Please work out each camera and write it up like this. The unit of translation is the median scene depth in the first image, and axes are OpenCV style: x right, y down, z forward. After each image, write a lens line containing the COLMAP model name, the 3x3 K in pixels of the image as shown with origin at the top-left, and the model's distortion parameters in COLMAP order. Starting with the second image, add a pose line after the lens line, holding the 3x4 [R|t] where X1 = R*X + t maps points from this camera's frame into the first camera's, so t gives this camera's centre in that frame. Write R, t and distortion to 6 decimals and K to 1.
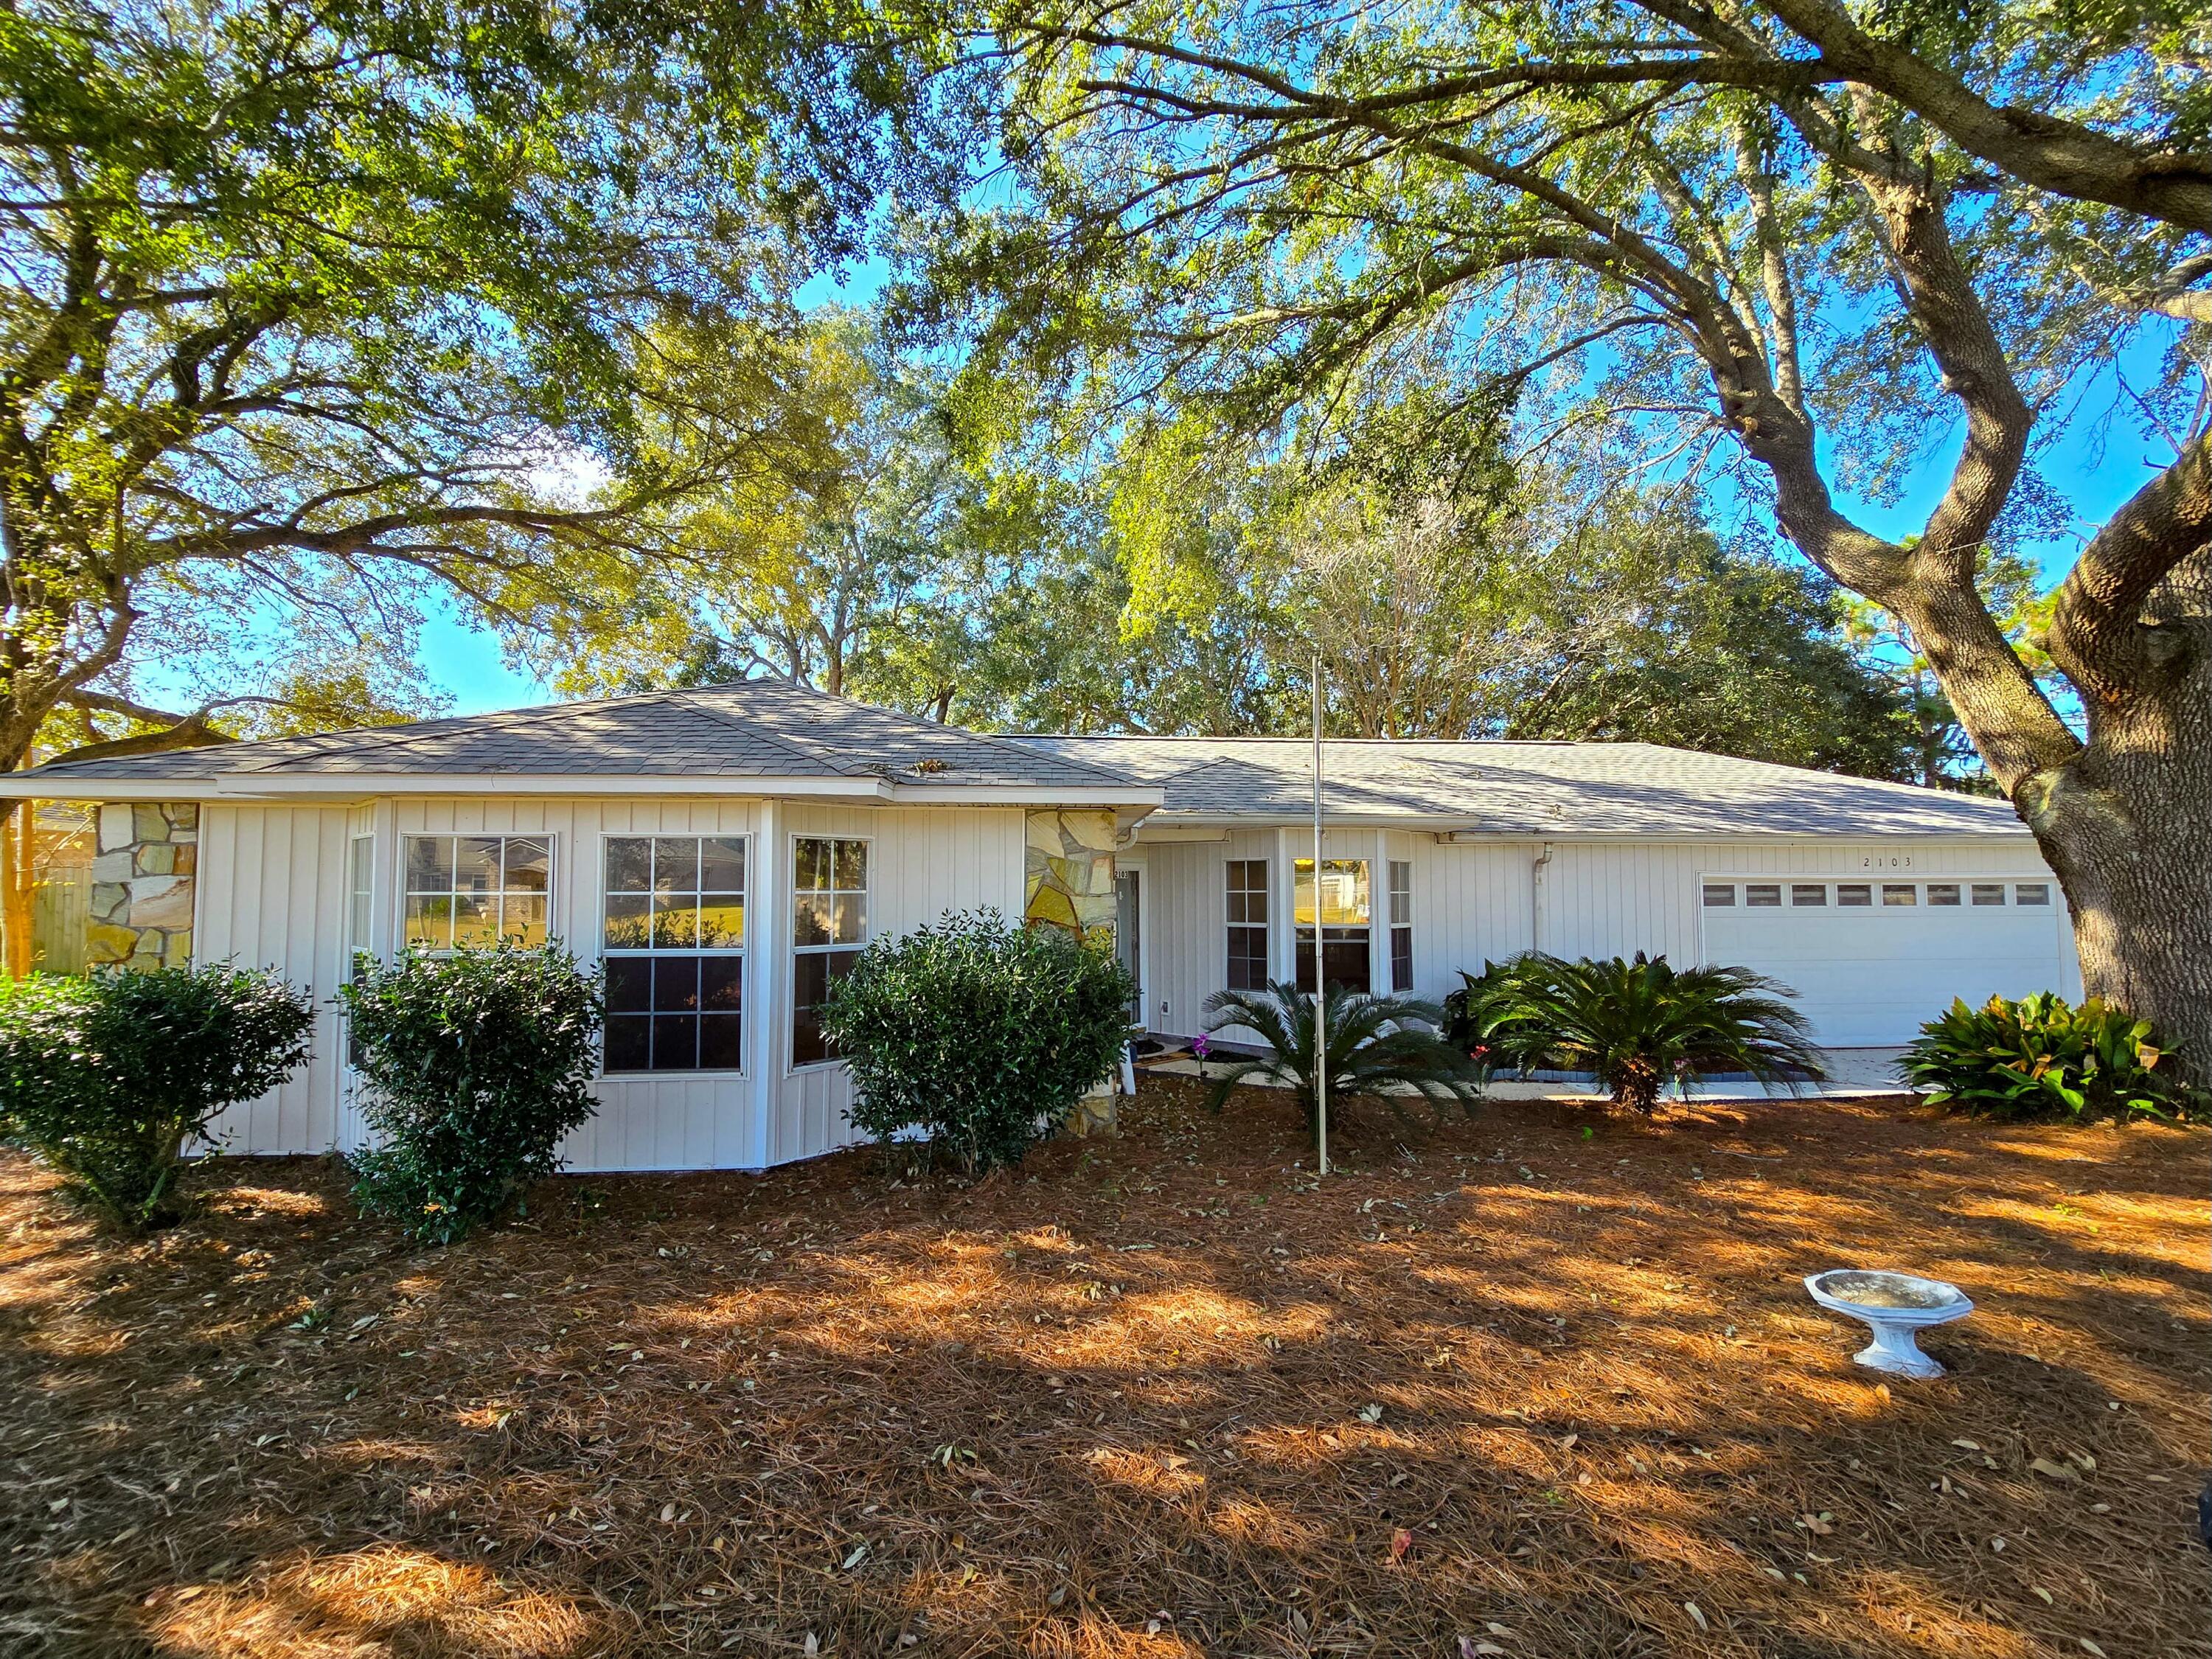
lens RADIAL K [[963.8, 0, 1106.0], [0, 963.8, 829.5], [0, 0, 1]] dist [0.021140, 0.000122]
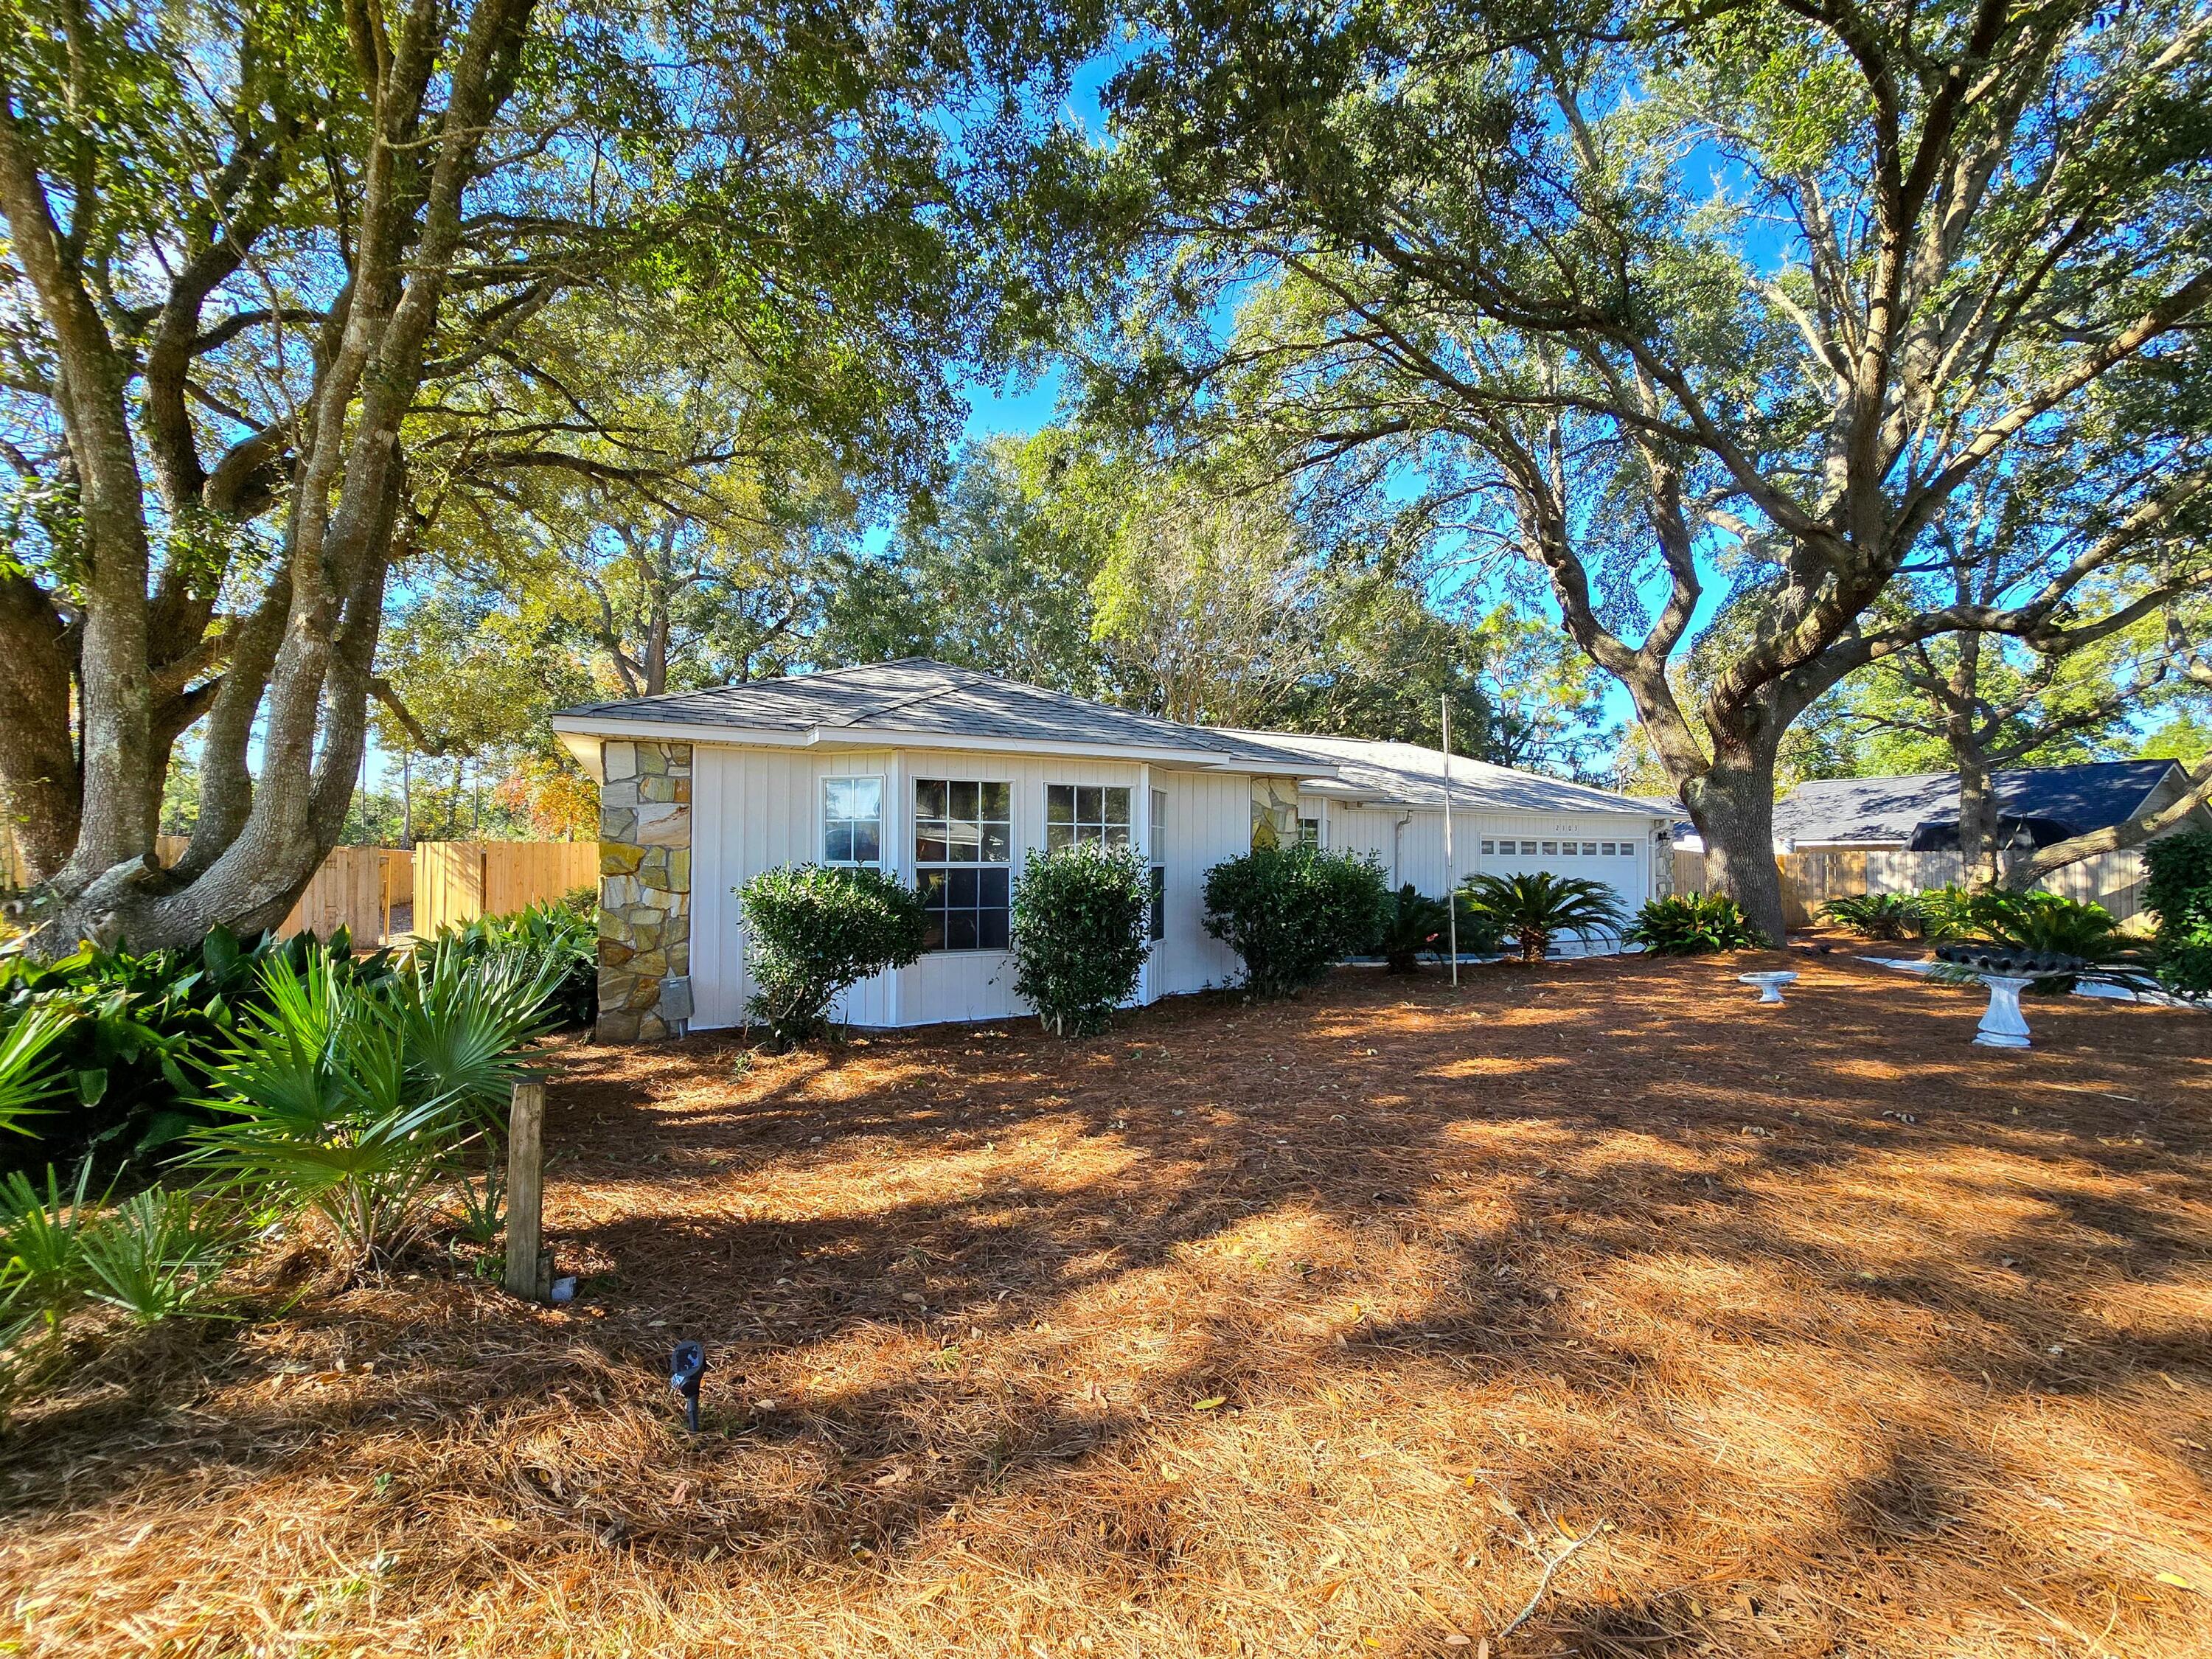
lens RADIAL K [[918.1, 0, 1104.4], [0, 918.1, 842.7], [0, 0, 1]] dist [-0.002880, -0.000185]
pose [[0.925712, 0.012406, 0.378026, -0.821914], [-0.030815, 0.998613, 0.042687, 0.028638], [-0.376973, -0.051165, 0.924810, -0.238101]]
